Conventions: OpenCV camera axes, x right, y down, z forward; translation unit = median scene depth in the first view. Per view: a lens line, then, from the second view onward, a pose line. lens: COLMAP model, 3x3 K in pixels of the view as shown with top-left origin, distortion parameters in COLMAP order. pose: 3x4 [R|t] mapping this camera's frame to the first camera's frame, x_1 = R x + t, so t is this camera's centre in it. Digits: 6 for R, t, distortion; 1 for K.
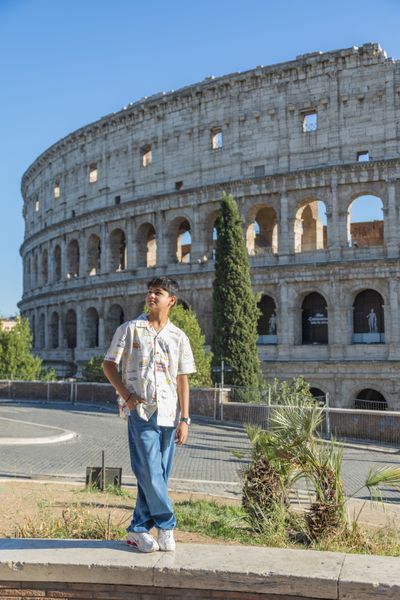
lens RADIAL K [[722.1, 0, 201.2], [0, 722.1, 301.3], [0, 0, 1]] dist [0.018853, 0.028064]
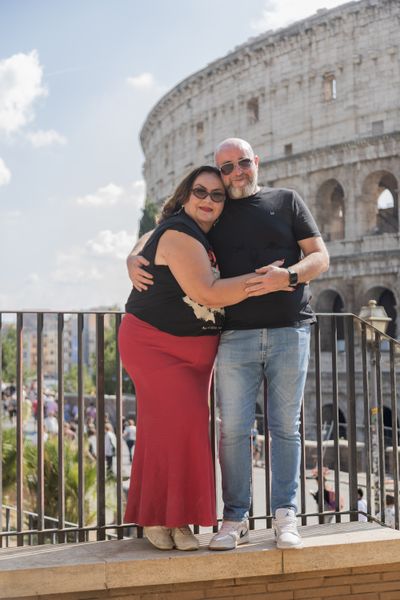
lens RADIAL K [[1045.4, 0, 200.9], [0, 1045.4, 299.2], [0, 0, 1]] dist [0.020887, -0.062322]
pose [[0.963400, -0.011742, -0.267810, 0.187302], [0.015158, 0.999828, 0.010691, -0.011055], [0.267638, -0.014359, 0.963412, -0.127791]]
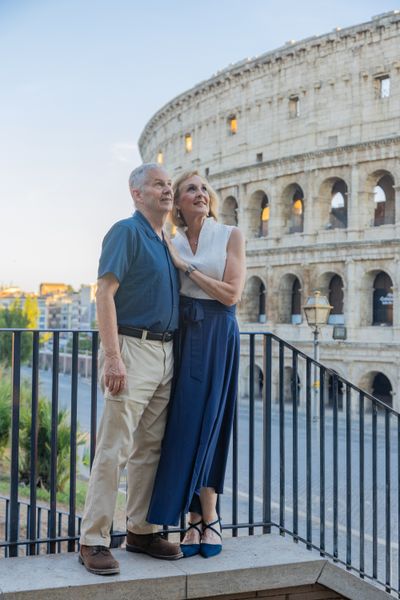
lens RADIAL K [[846.9, 0, 202.0], [0, 846.9, 301.0], [0, 0, 1]] dist [0.051633, -0.039247]
pose [[0.967938, 0.017026, -0.250612, 0.187992], [-0.007620, 0.999231, 0.038453, -0.012659], [0.251074, -0.035311, 0.967324, -0.119850]]
